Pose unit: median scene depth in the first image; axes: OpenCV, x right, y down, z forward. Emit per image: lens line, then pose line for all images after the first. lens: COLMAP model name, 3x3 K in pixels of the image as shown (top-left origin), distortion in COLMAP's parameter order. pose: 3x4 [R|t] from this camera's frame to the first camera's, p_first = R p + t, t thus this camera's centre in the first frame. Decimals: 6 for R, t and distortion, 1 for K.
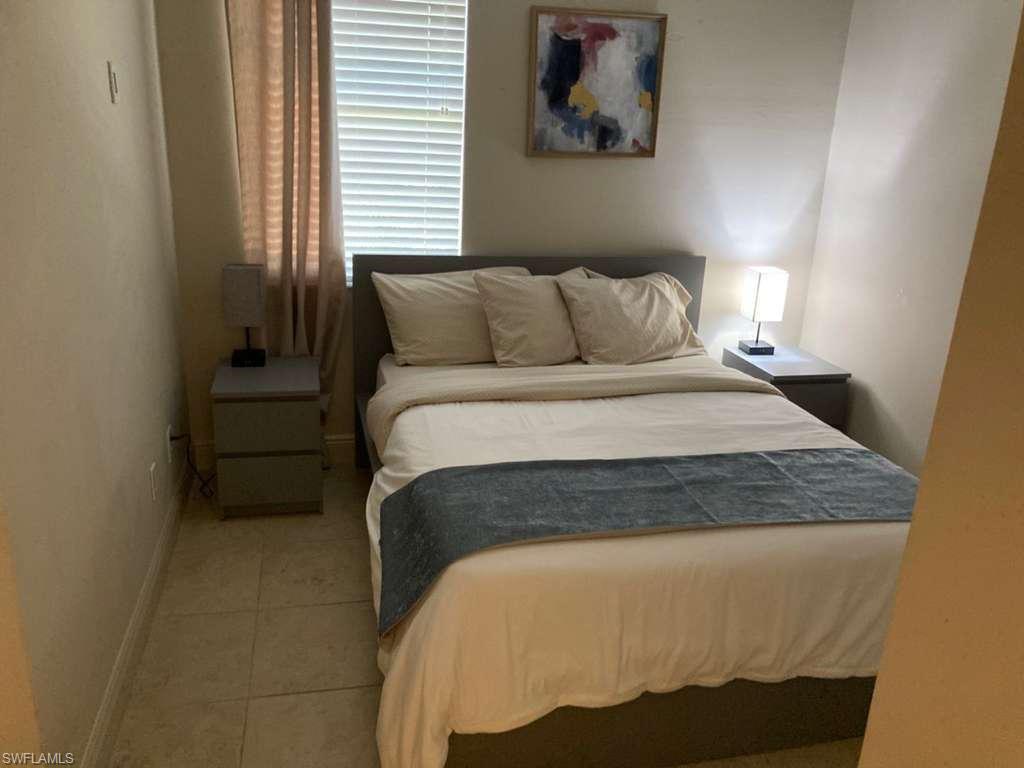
lens RADIAL K [[848.1, 0, 516.2], [0, 848.1, 391.5], [0, 0, 1]] dist [0.028569, -0.021090]
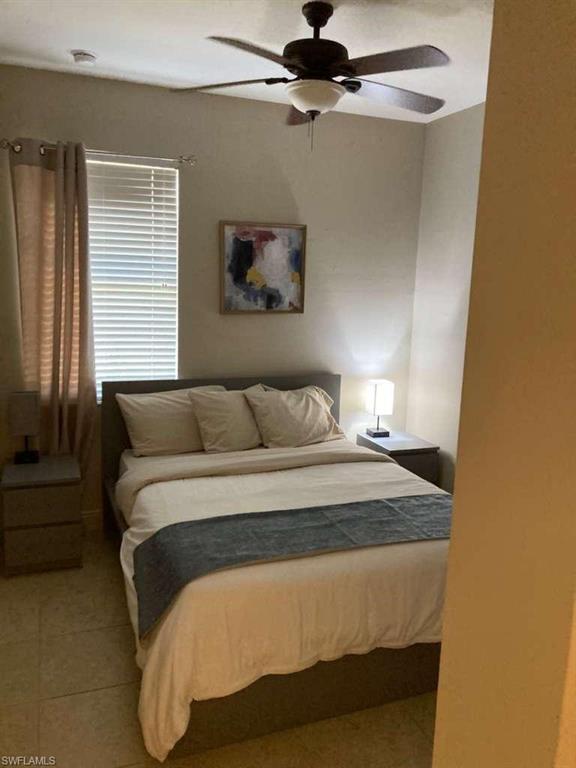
lens RADIAL K [[636.1, 0, 289.8], [0, 636.1, 379.2], [0, 0, 1]] dist [0.028569, -0.021090]
pose [[0.990662, -0.037348, 0.131129, -0.019252], [0.056396, 0.987867, -0.144703, 0.010870], [-0.124133, 0.150747, 0.980748, -0.117461]]
